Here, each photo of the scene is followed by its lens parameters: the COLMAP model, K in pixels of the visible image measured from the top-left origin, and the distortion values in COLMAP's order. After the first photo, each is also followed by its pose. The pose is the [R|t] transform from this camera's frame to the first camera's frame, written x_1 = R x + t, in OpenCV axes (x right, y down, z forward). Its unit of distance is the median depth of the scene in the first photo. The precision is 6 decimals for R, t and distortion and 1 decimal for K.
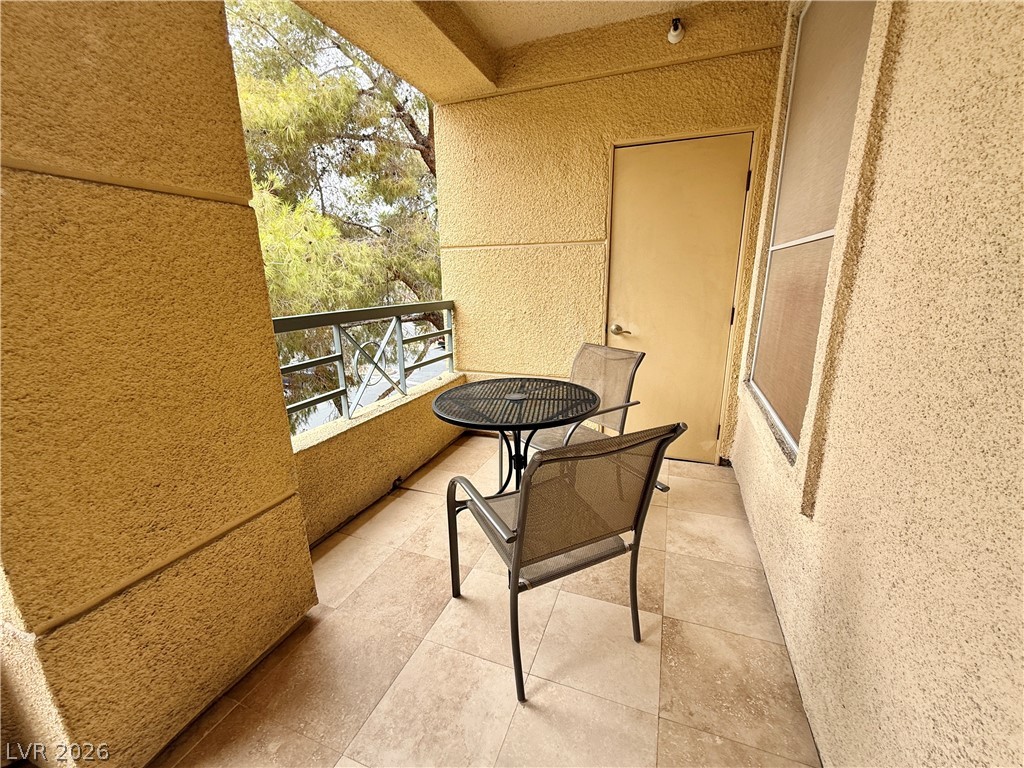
lens RADIAL K [[409.2, 0, 514.7], [0, 409.2, 385.1], [0, 0, 1]] dist [-0.001729, 0.000996]
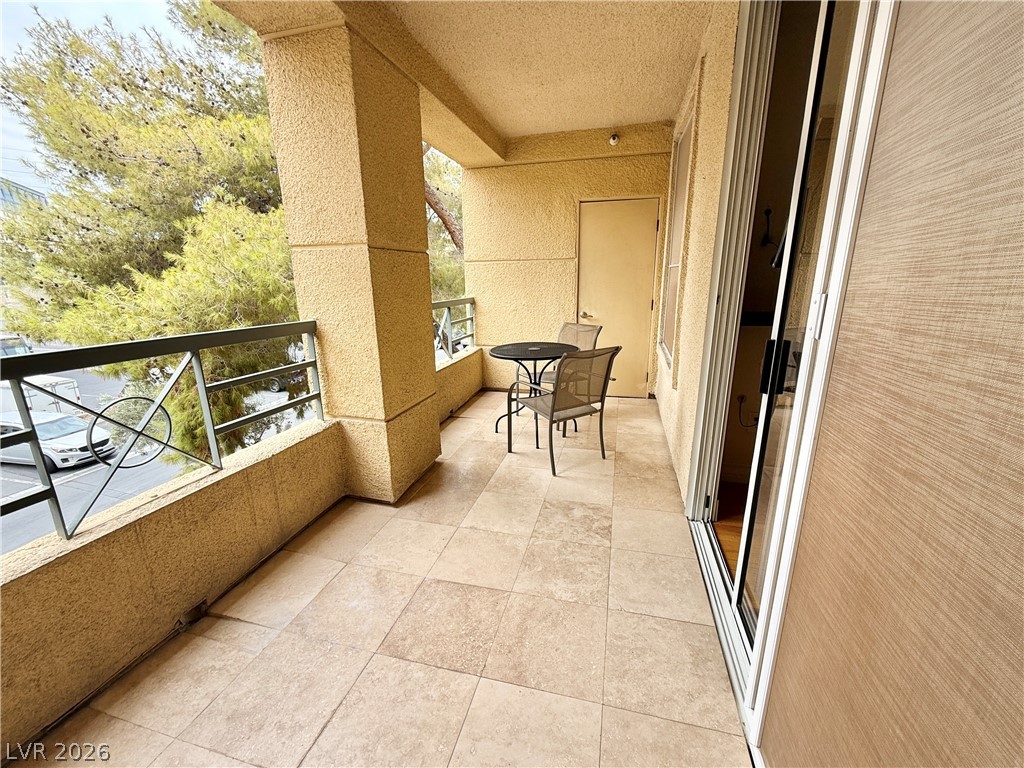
lens RADIAL K [[409.2, 0, 513.3], [0, 409.2, 386.0], [0, 0, 1]] dist [-0.001729, 0.000996]
pose [[0.994331, -0.030370, 0.101904, -0.227919], [0.030034, 0.999537, 0.004822, 0.147286], [-0.102003, -0.001734, 0.994783, -0.649882]]
